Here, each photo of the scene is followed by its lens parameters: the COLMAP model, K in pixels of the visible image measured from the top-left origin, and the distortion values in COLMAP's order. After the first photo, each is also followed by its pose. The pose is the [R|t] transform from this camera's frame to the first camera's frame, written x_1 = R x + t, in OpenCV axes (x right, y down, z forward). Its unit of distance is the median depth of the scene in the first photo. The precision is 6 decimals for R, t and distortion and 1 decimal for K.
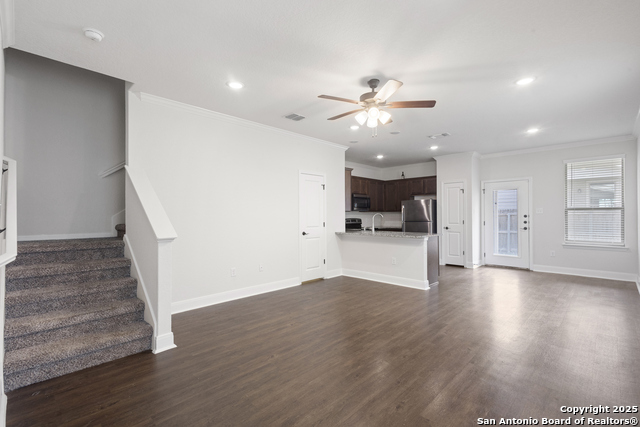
lens RADIAL K [[294.5, 0, 321.0], [0, 294.5, 214.7], [0, 0, 1]] dist [0.011089, -0.000259]
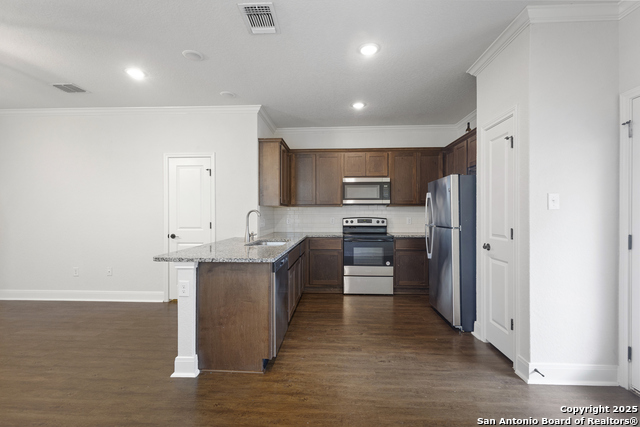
lens RADIAL K [[294.5, 0, 321.0], [0, 294.5, 214.7], [0, 0, 1]] dist [0.011089, -0.000259]
pose [[0.656150, 0.009887, -0.754566, 0.731370], [0.000544, 0.999908, 0.013574, -0.001802], [0.754630, -0.009317, 0.656084, 0.749396]]
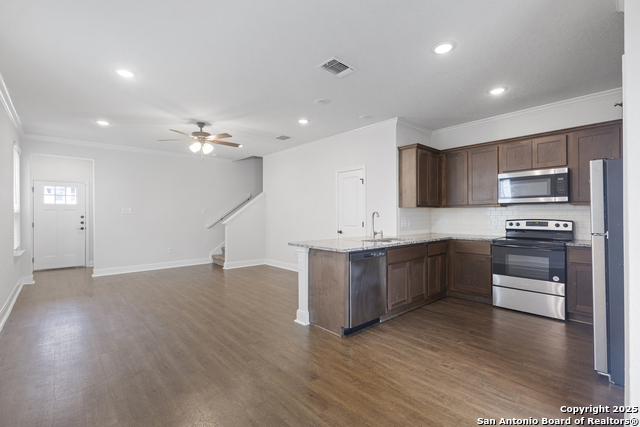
lens RADIAL K [[294.5, 0, 321.0], [0, 294.5, 214.7], [0, 0, 1]] dist [0.011089, -0.000259]
pose [[-0.071164, 0.006176, -0.997446, 0.901504], [0.008231, 0.999950, 0.005605, -0.001106], [0.997431, -0.007811, -0.071211, 0.955932]]
